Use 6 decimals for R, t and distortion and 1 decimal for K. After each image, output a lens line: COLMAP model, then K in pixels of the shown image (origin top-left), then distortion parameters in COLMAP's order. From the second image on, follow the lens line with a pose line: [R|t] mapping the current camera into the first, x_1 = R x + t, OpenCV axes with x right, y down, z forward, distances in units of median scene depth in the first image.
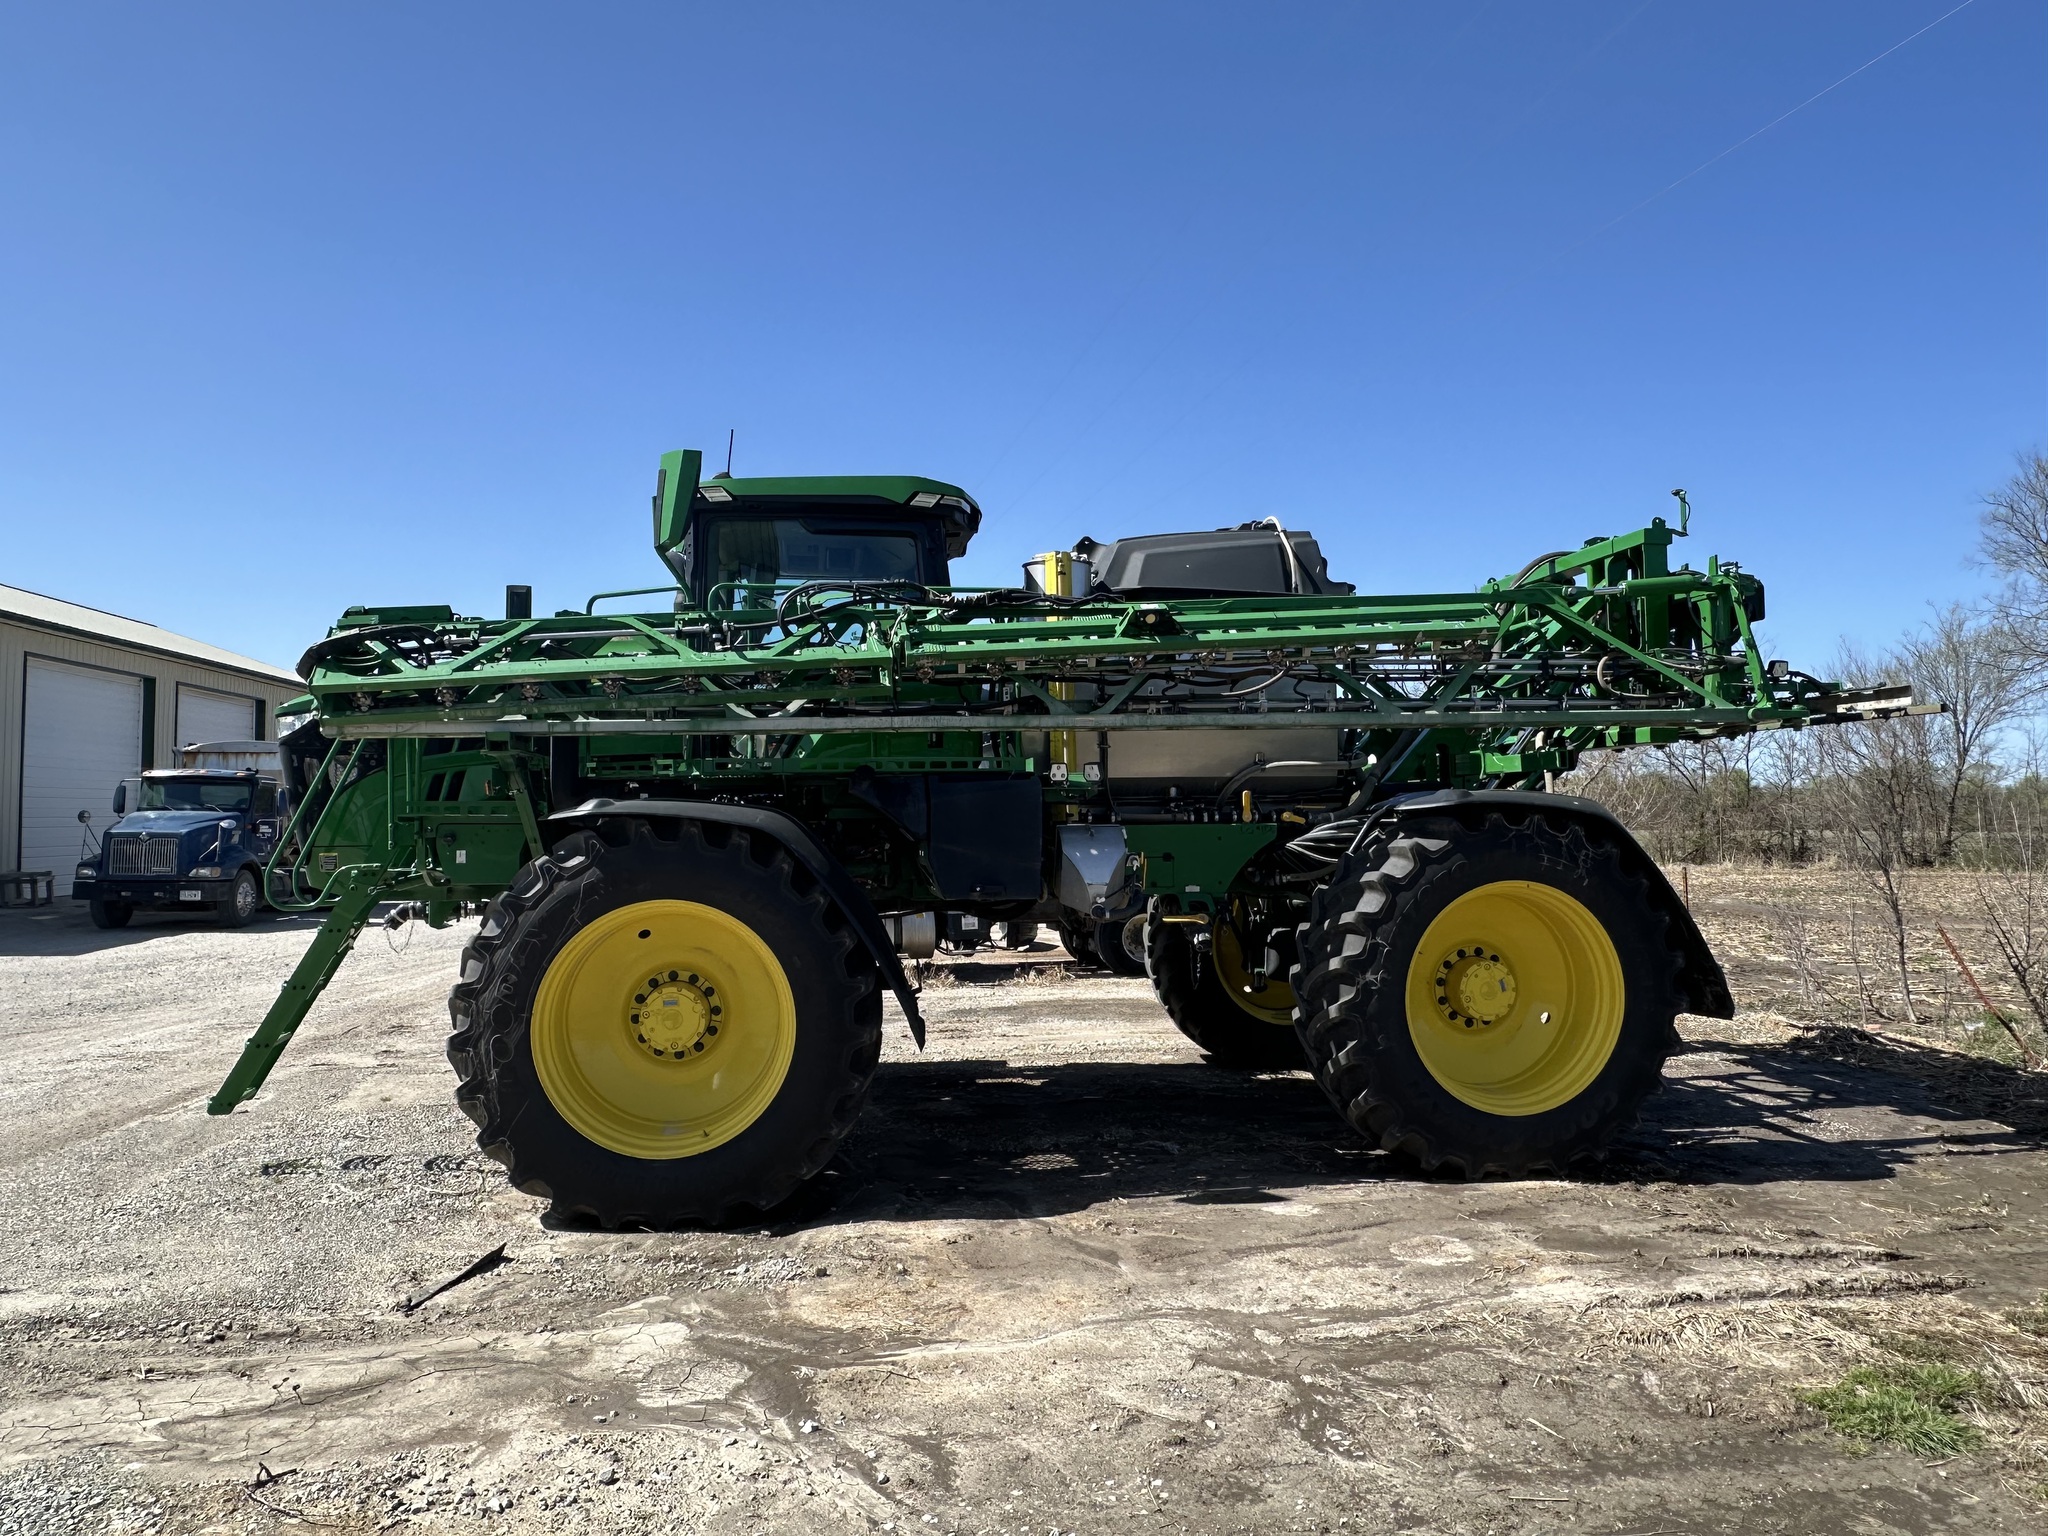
lens RADIAL K [[1340.4, 0, 1014.5], [0, 1340.4, 782.4], [0, 0, 1]] dist [-0.011717, 0.001878]
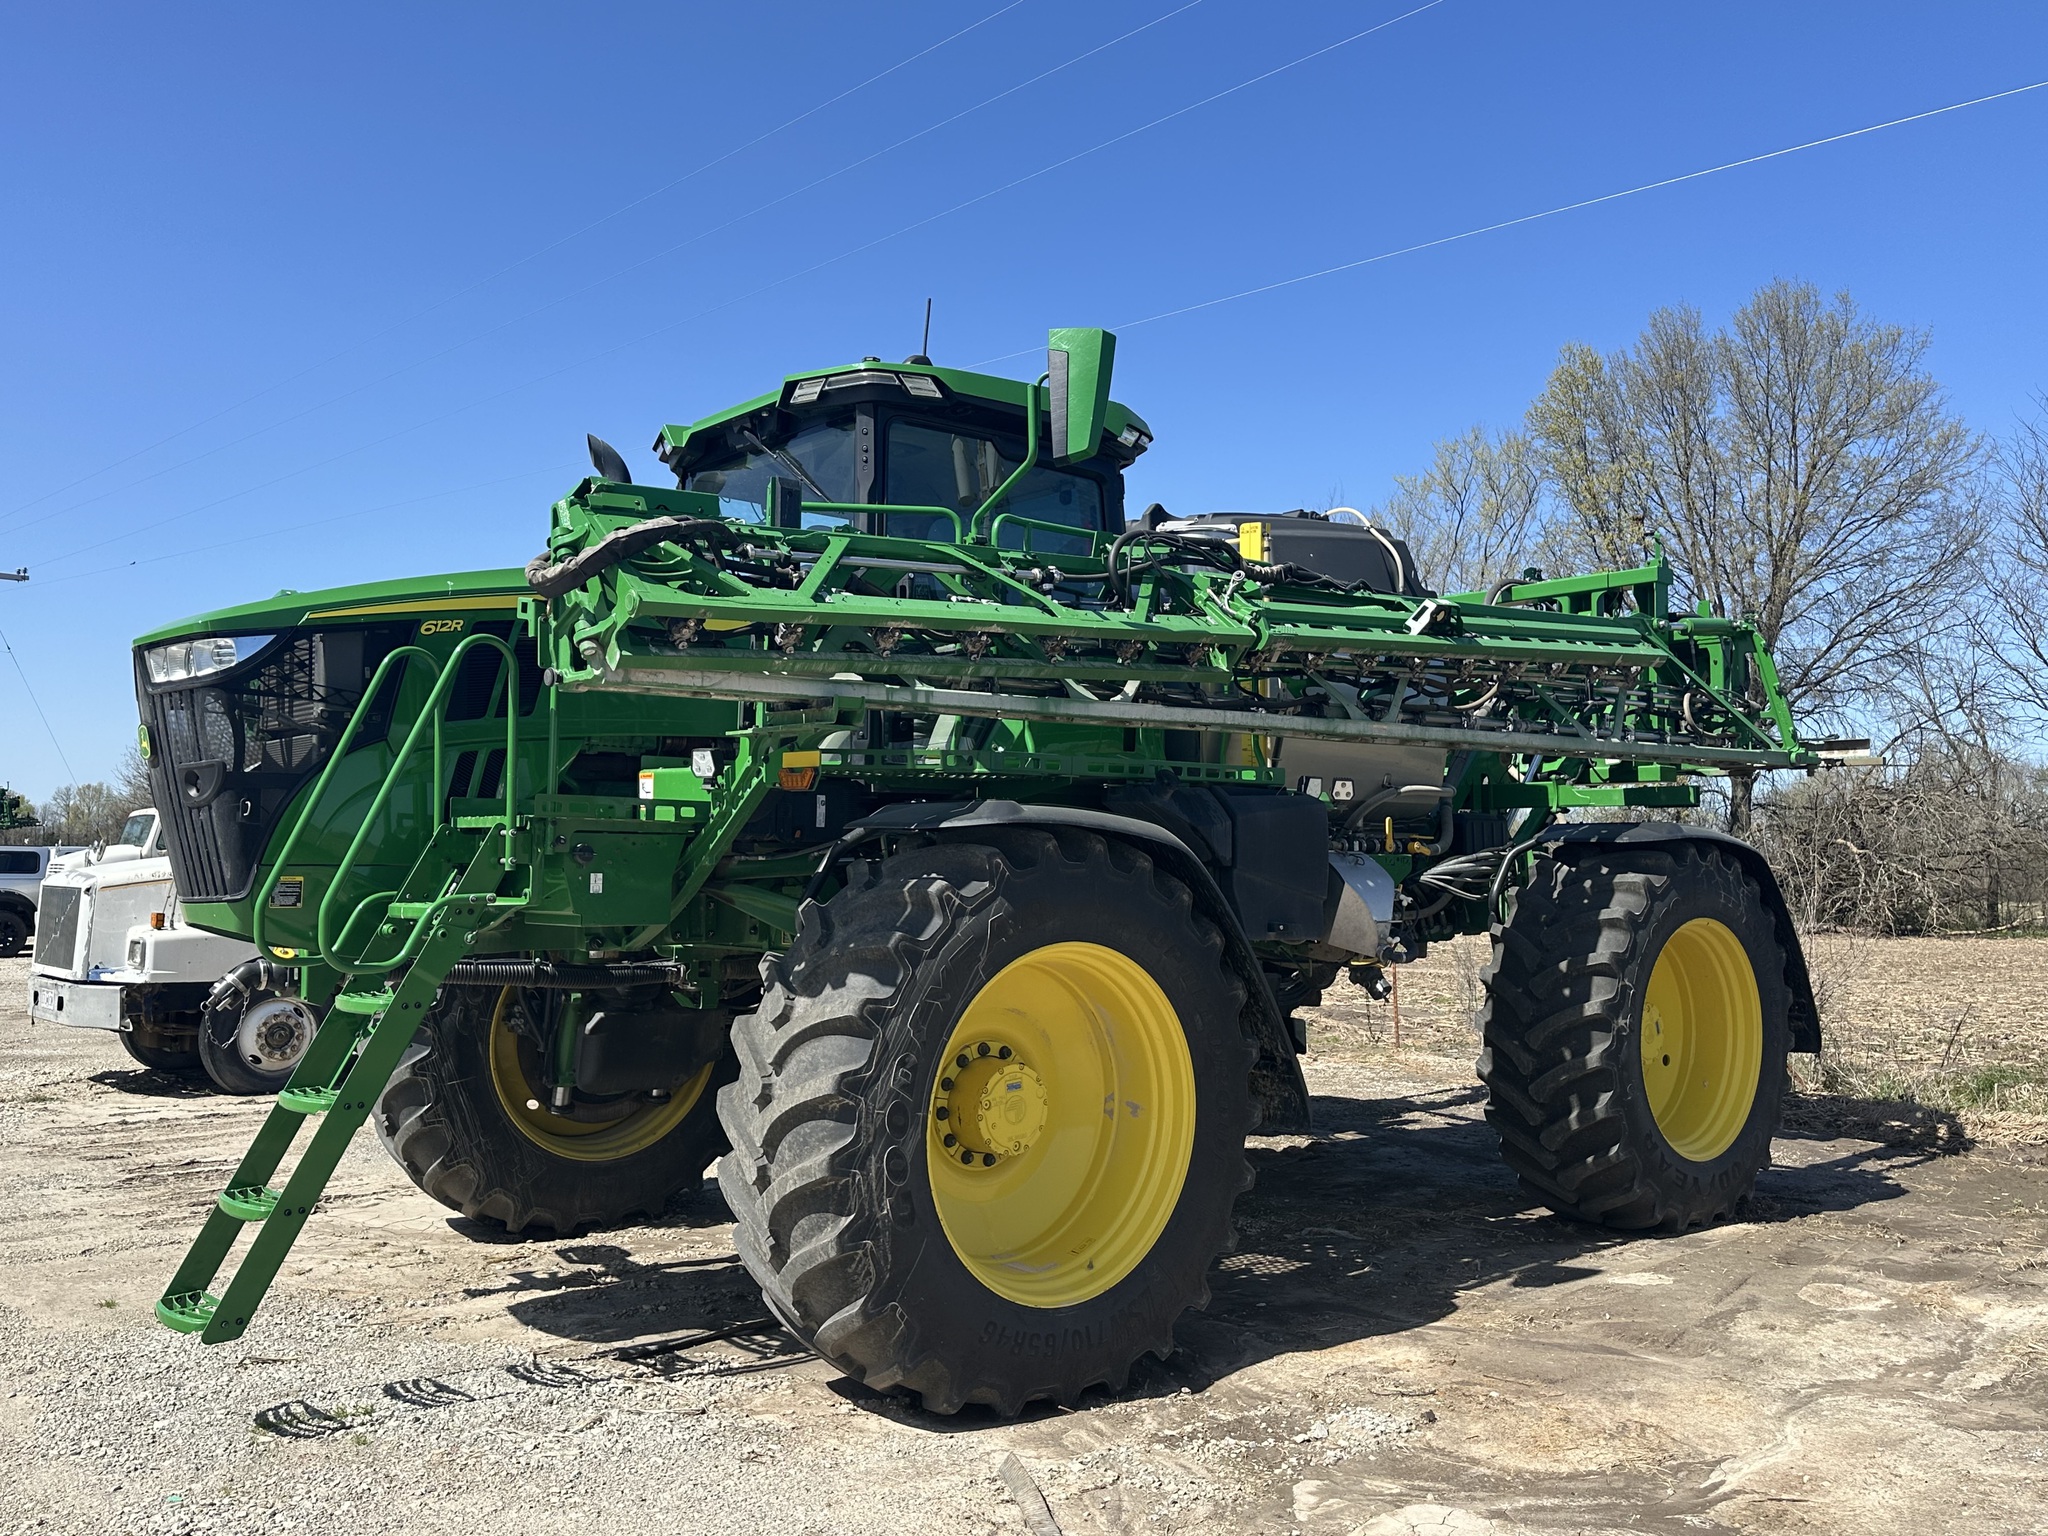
lens RADIAL K [[1645.3, 0, 1019.0], [0, 1645.3, 752.1], [0, 0, 1]] dist [0.032551, -0.053309]
pose [[0.853187, 0.051650, 0.519042, -0.754572], [-0.033953, 0.998474, -0.043549, 0.024218], [-0.520500, 0.019532, 0.853639, 0.251082]]
